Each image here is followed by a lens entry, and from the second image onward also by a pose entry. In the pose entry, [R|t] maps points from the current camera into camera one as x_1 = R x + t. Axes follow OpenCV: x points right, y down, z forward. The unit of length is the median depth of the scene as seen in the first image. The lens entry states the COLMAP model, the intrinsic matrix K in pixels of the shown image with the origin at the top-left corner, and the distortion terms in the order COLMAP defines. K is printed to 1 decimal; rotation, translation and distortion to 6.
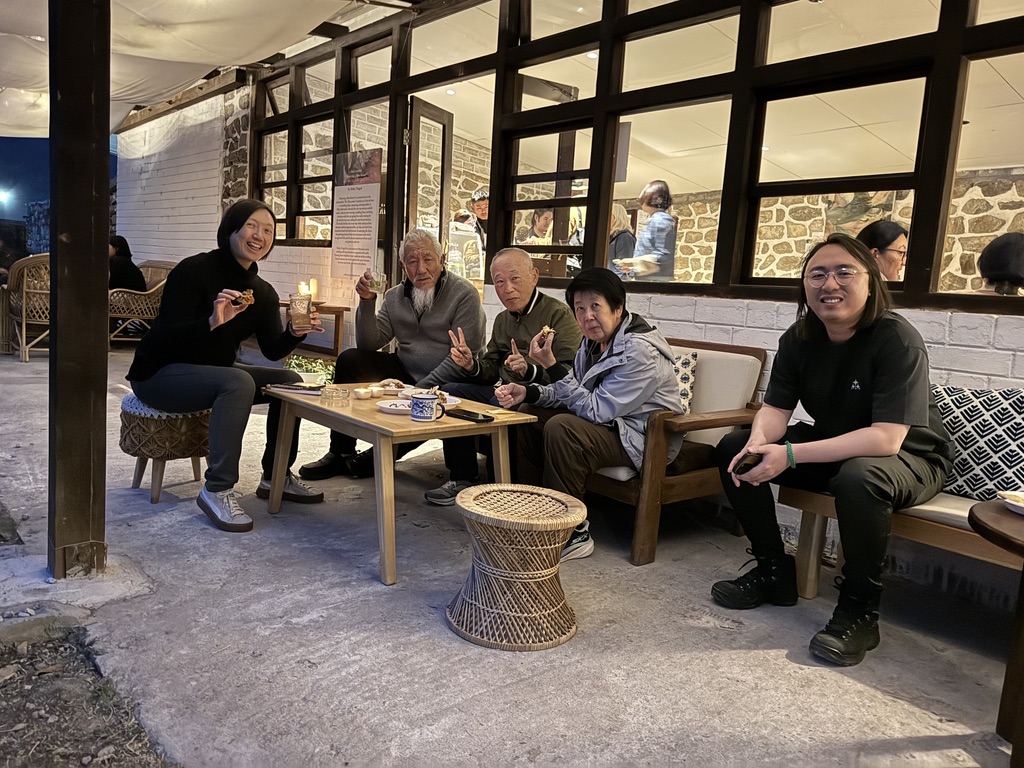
lens RADIAL K [[750.5, 0, 512.0], [0, 750.5, 384.0], [0, 0, 1]] dist [-0.004714, -0.002433]
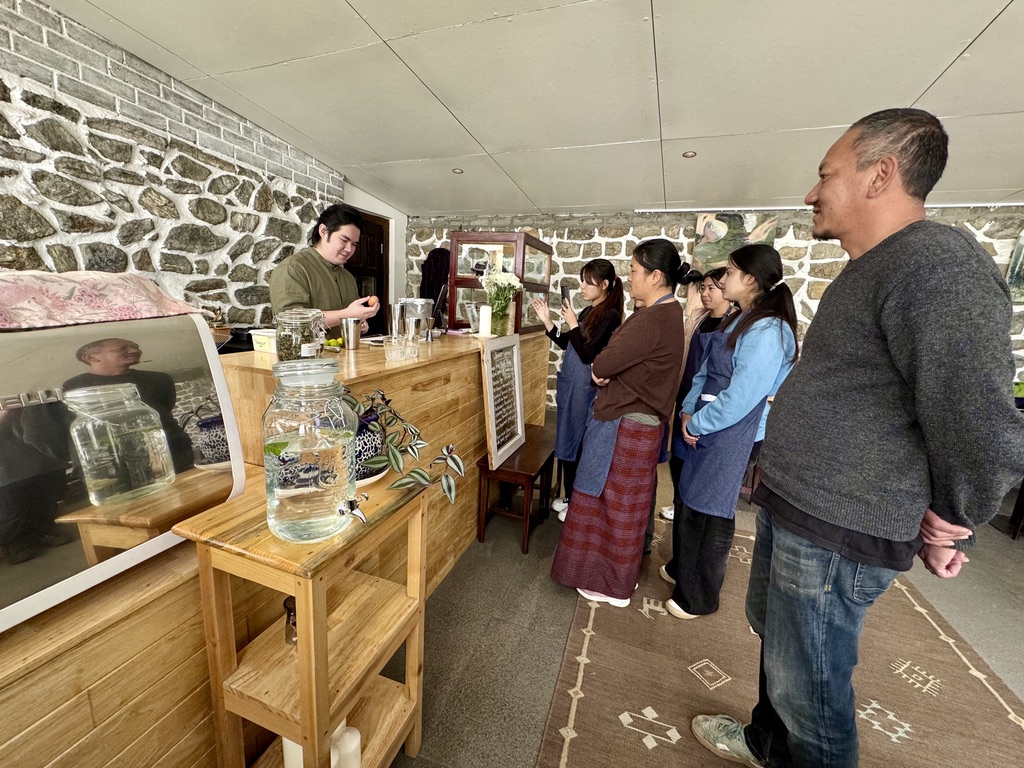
lens RADIAL K [[422.9, 0, 512.0], [0, 422.9, 384.0], [0, 0, 1]] dist [-0.001014, -0.000626]
pose [[0.888239, -0.107273, 0.446680, -0.003276], [0.049436, 0.989027, 0.139215, -0.143256], [-0.456713, -0.101575, 0.883796, 0.611479]]
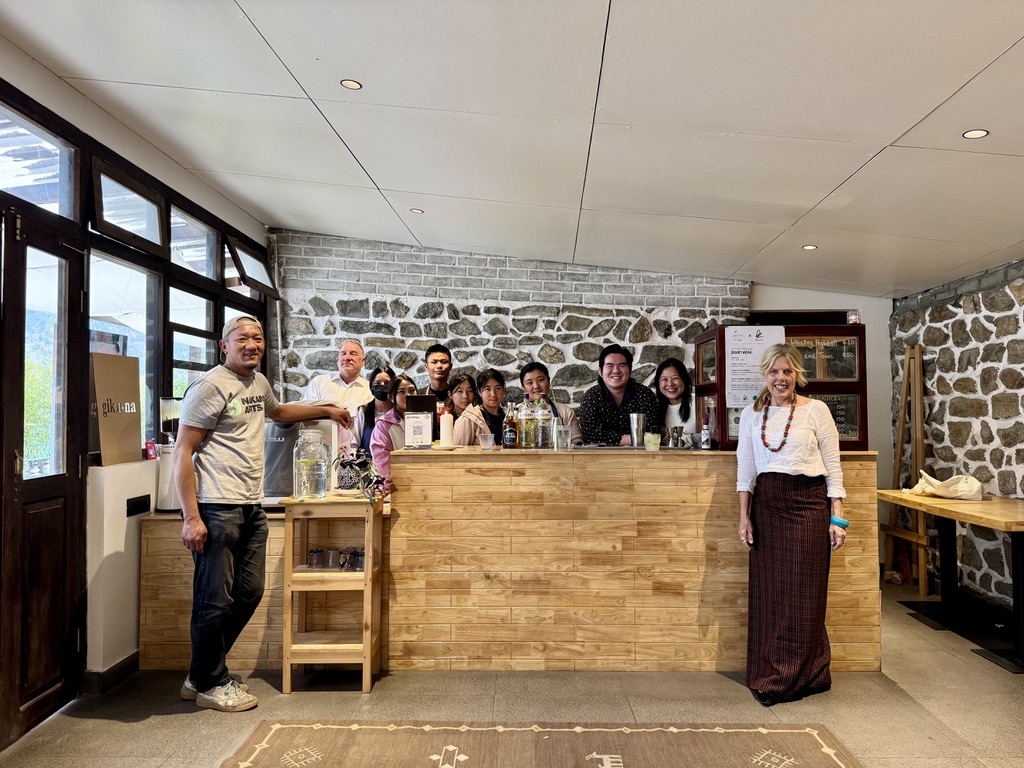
lens RADIAL K [[750.5, 0, 512.0], [0, 750.5, 384.0], [0, 0, 1]] dist [-0.004714, -0.002433]
pose [[0.705456, -0.092504, -0.702691, 0.394307], [-0.029104, 0.986829, -0.159127, -0.097152], [0.708155, 0.132708, 0.693473, 0.484354]]
